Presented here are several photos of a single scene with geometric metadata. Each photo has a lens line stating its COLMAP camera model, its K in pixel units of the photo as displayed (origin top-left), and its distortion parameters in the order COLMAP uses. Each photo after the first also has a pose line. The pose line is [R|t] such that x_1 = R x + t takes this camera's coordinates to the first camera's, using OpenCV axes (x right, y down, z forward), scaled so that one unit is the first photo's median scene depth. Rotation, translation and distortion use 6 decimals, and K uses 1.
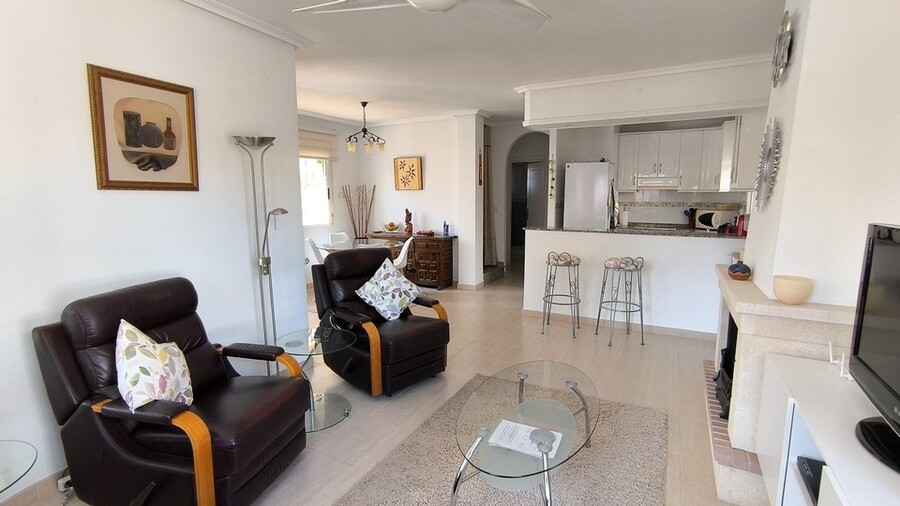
lens RADIAL K [[413.4, 0, 452.7], [0, 413.4, 250.3], [0, 0, 1]] dist [-0.036801, 0.016843]
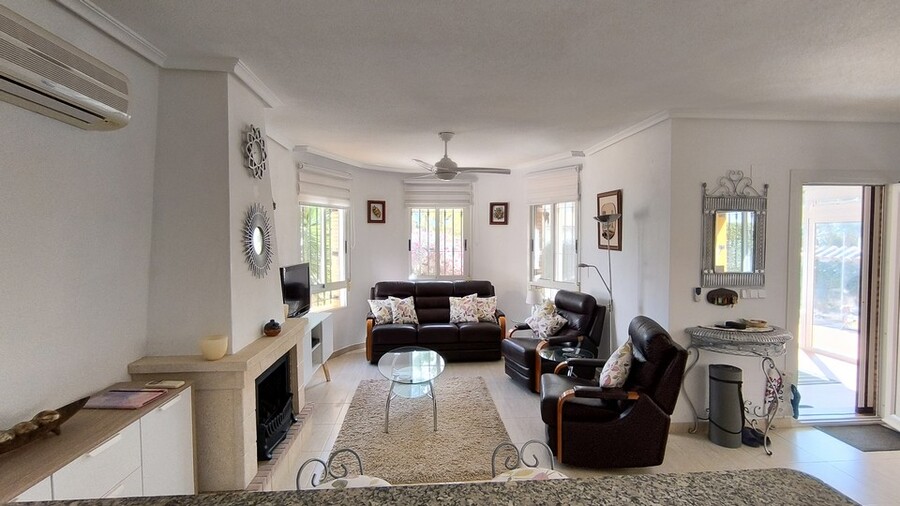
lens RADIAL K [[413.4, 0, 452.7], [0, 413.4, 250.3], [0, 0, 1]] dist [-0.036801, 0.016843]
pose [[-0.843125, 0.025631, -0.537107, 0.387948], [-0.066510, 0.986222, 0.151467, -0.168601], [0.533589, 0.163429, -0.829804, 0.959106]]
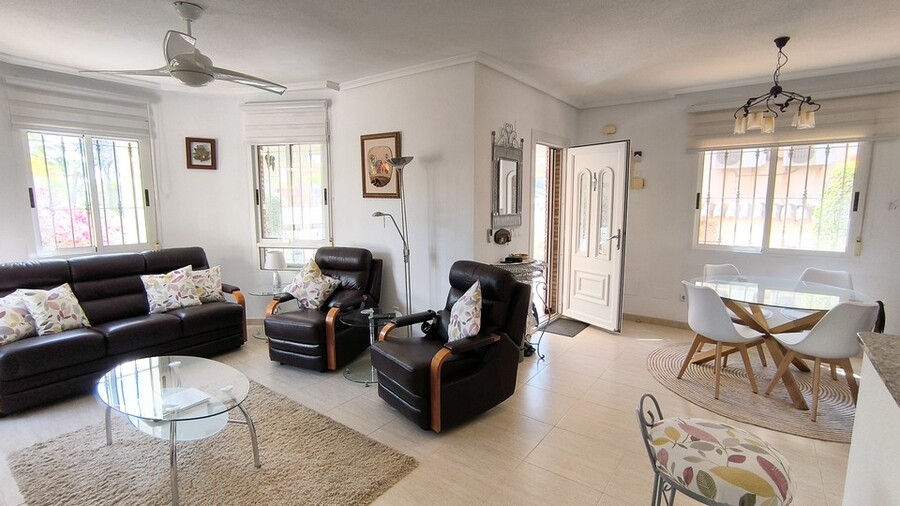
lens RADIAL K [[419.0, 0, 450.0], [0, 419.0, 253.0], [0, 0, 1]] dist [-0.039258, 0.020939]
pose [[-0.143686, 0.135901, -0.980248, 0.433291], [-0.134364, 0.978675, 0.155378, -0.103272], [0.980459, 0.154035, -0.122362, 0.675346]]
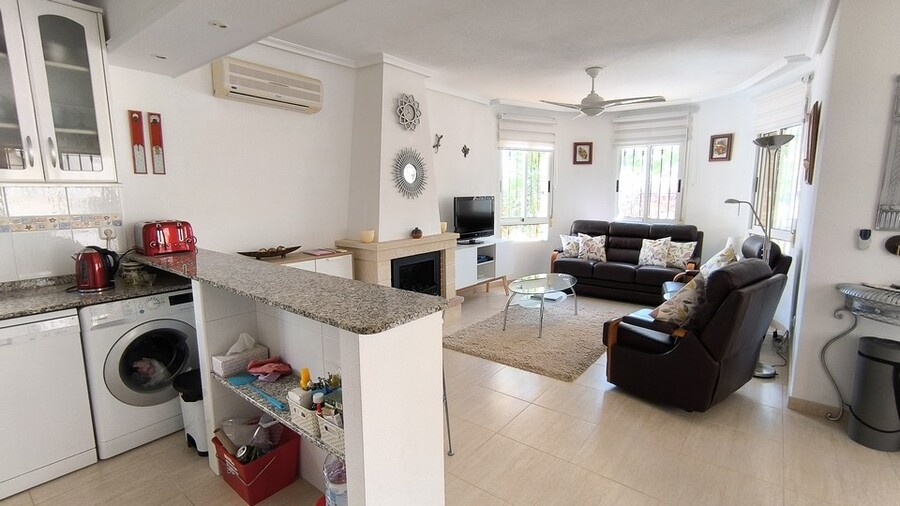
lens RADIAL K [[419.0, 0, 450.0], [0, 419.0, 253.0], [0, 0, 1]] dist [-0.039258, 0.020939]
pose [[-0.984634, -0.016225, 0.173874, 0.109578], [0.033837, 0.959078, 0.281111, -0.161284], [-0.171320, 0.282675, -0.943792, 1.163124]]
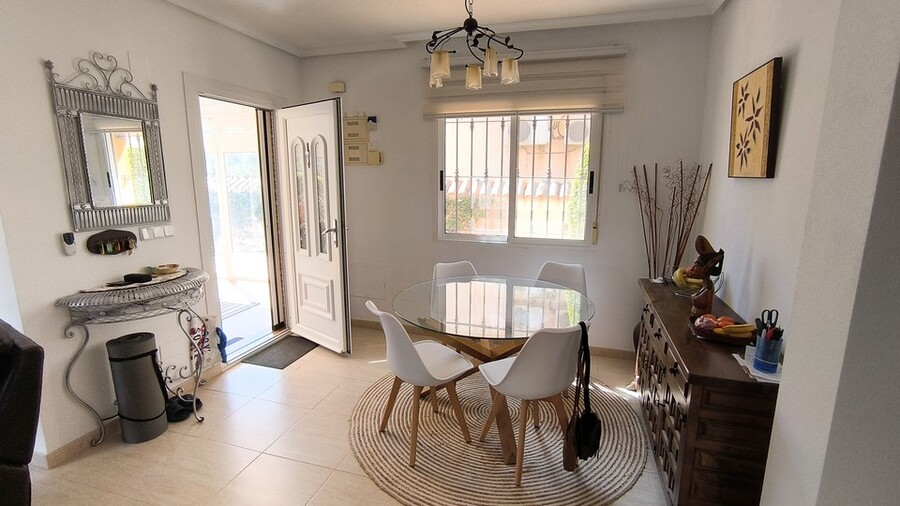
lens RADIAL K [[419.0, 0, 450.0], [0, 419.0, 253.0], [0, 0, 1]] dist [-0.039258, 0.020939]
pose [[0.203567, 0.188882, -0.960668, 0.204658], [-0.140765, 0.976666, 0.162199, -0.141949], [0.968889, 0.102210, 0.225405, 0.924450]]
